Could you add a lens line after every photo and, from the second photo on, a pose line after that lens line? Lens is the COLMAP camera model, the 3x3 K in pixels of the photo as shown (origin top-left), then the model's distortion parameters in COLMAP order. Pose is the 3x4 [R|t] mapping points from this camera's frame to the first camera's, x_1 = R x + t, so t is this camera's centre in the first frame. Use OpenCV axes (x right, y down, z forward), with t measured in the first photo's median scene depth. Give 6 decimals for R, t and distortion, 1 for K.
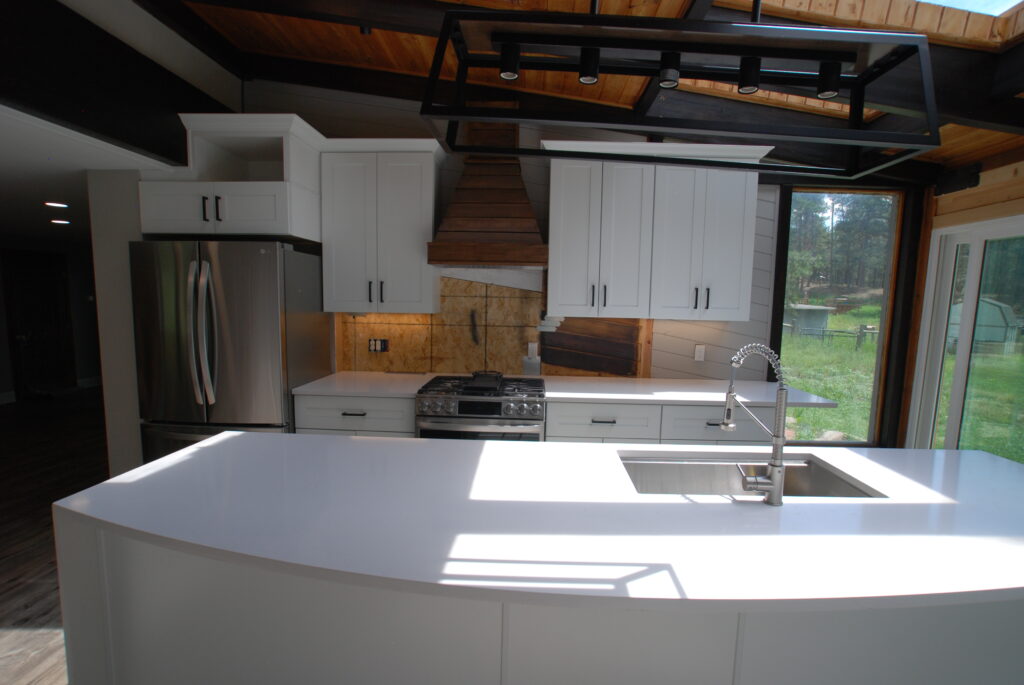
lens RADIAL K [[481.6, 0, 521.9], [0, 481.6, 356.8], [0, 0, 1]] dist [-0.039320, 0.009003]
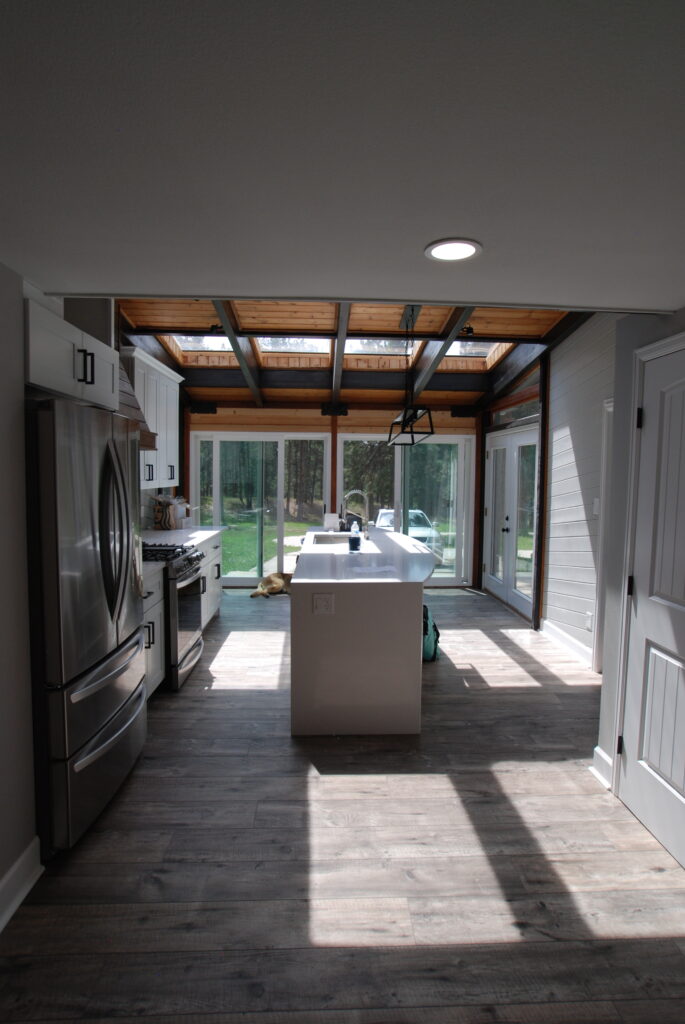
lens RADIAL K [[544.3, 0, 339.7], [0, 544.3, 517.6], [0, 0, 1]] dist [-0.029672, 0.004200]
pose [[-0.042409, -0.103219, 0.993754, -1.316213], [0.109925, 0.988128, 0.107326, -0.106285], [-0.993035, 0.113790, -0.030559, 0.547729]]
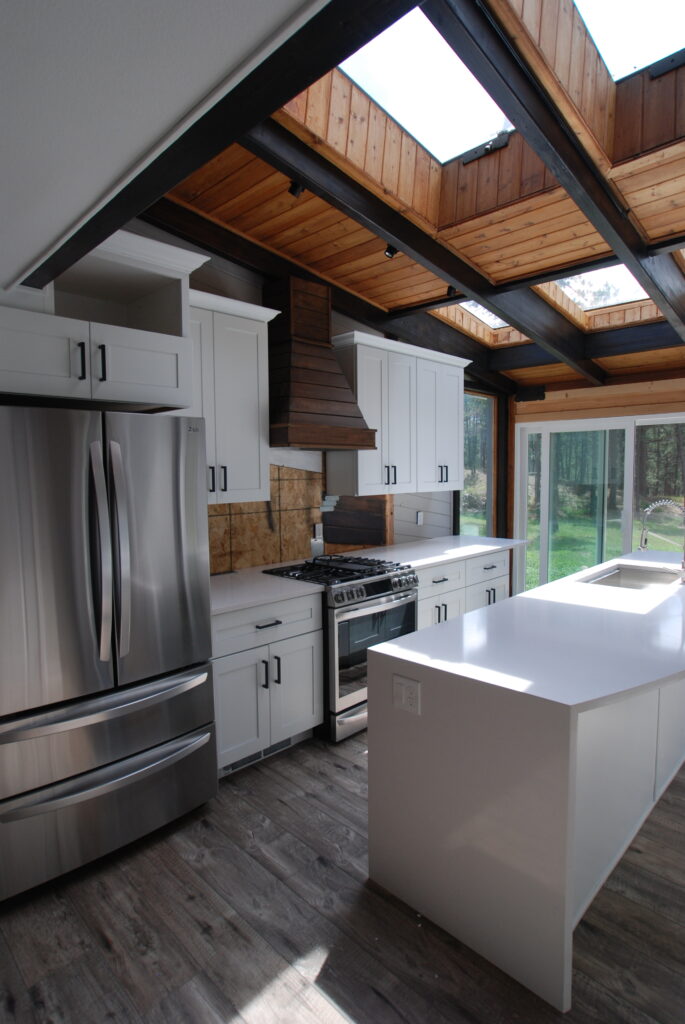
lens RADIAL K [[544.3, 0, 346.1], [0, 544.3, 514.5], [0, 0, 1]] dist [-0.029672, 0.004200]
pose [[0.680078, -0.086075, 0.728070, -0.835181], [0.113880, 0.993433, 0.011074, -0.060298], [-0.724241, 0.075381, 0.685414, 0.209417]]
